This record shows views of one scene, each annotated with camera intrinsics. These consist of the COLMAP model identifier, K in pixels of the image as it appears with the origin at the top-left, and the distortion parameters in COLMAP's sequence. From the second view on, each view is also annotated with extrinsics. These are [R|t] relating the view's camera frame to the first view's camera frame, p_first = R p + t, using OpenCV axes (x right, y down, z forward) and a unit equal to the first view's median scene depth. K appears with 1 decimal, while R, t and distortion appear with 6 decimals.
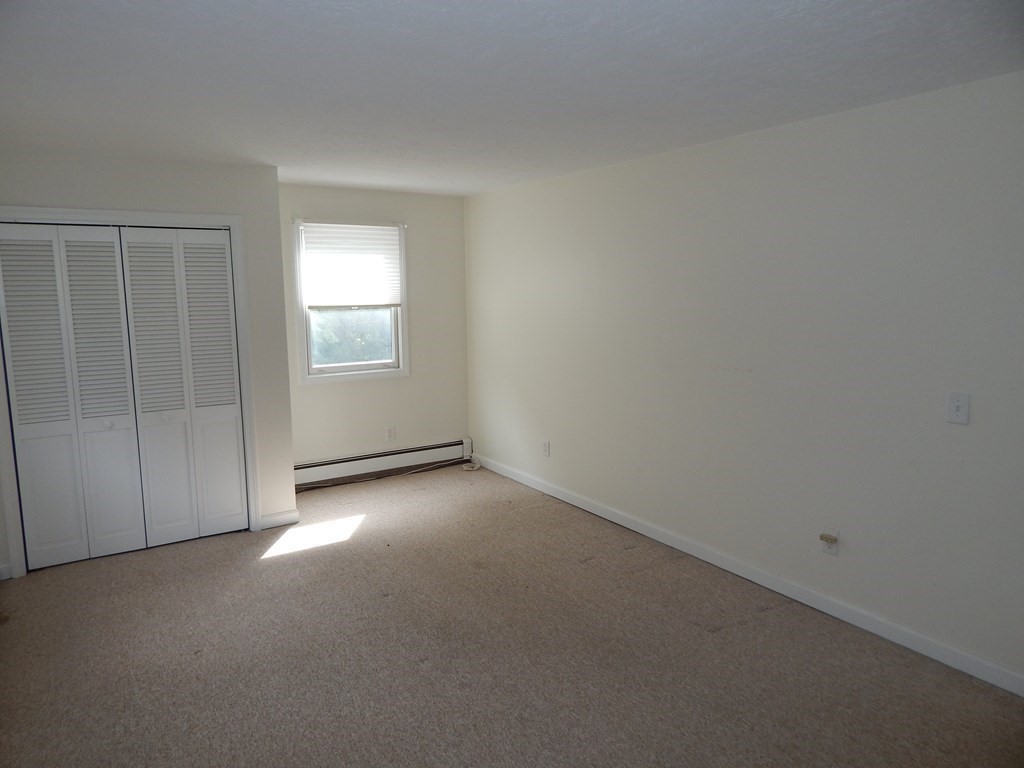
lens RADIAL K [[675.6, 0, 507.1], [0, 675.6, 384.0], [0, 0, 1]] dist [0.005015, -0.000678]
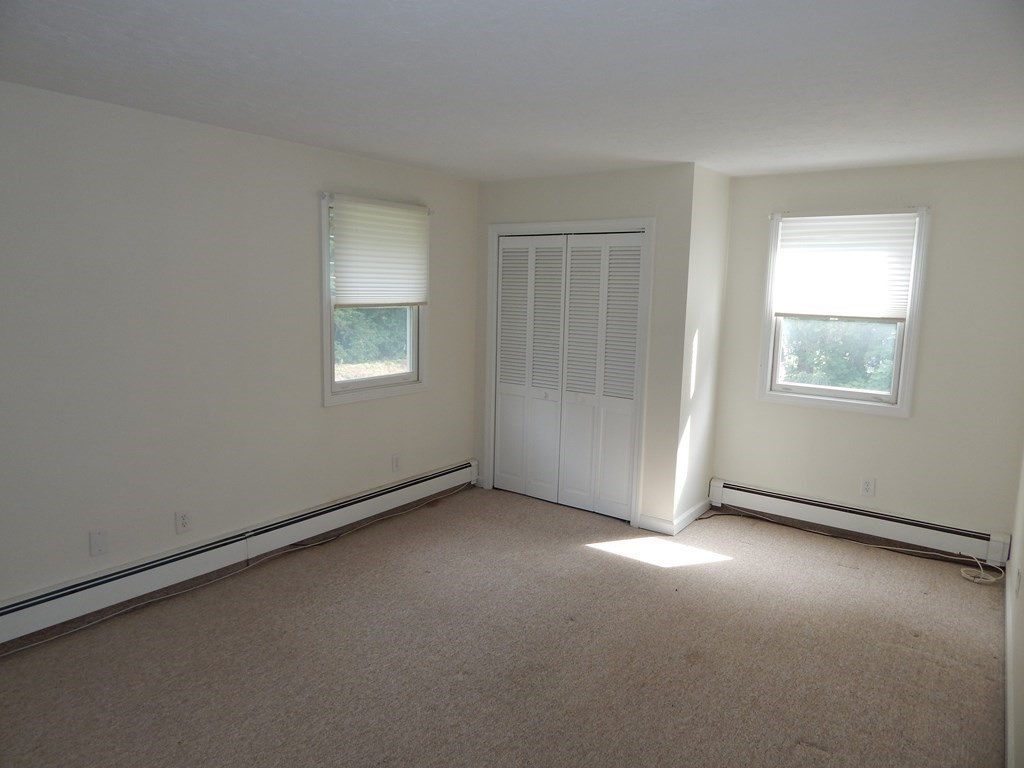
lens RADIAL K [[675.6, 0, 504.8], [0, 675.6, 381.3], [0, 0, 1]] dist [0.005015, -0.000678]
pose [[0.348425, 0.153317, -0.924713, 0.456335], [-0.161272, 0.981626, 0.101987, -0.068039], [0.923359, 0.113595, 0.366749, 0.408109]]
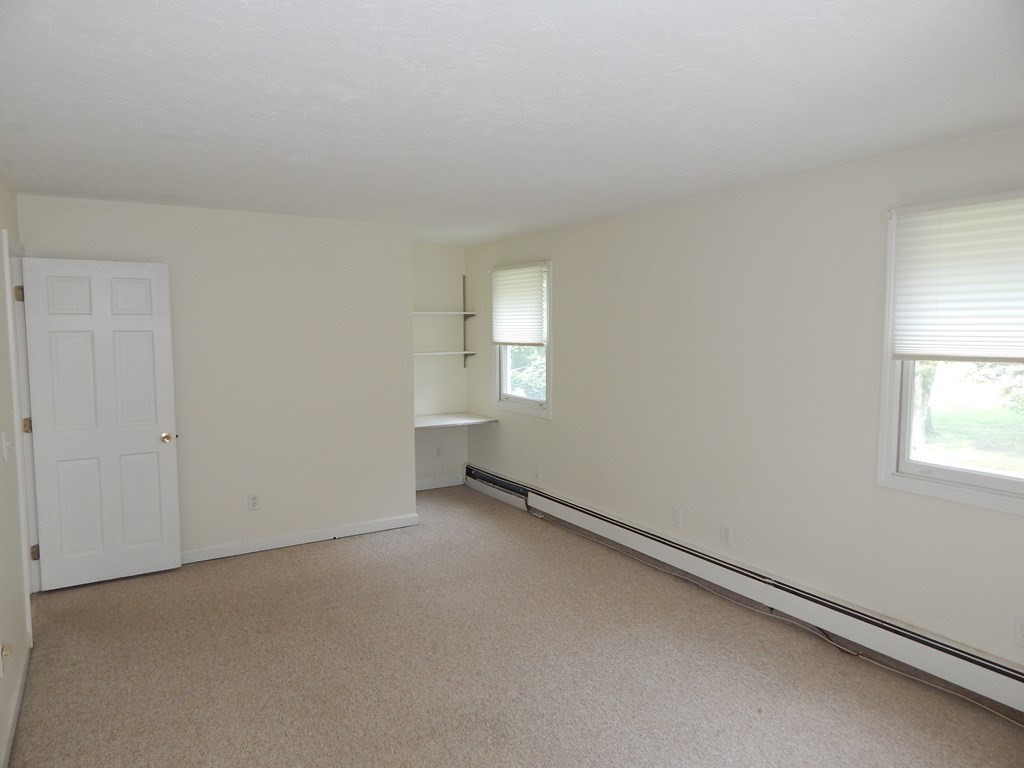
lens RADIAL K [[675.6, 0, 510.2], [0, 675.6, 382.5], [0, 0, 1]] dist [0.005015, -0.000678]
pose [[-0.999665, 0.009463, 0.024077, -0.089359], [0.014698, 0.973644, 0.227601, -0.169882], [-0.021289, 0.227879, -0.973457, 1.173046]]
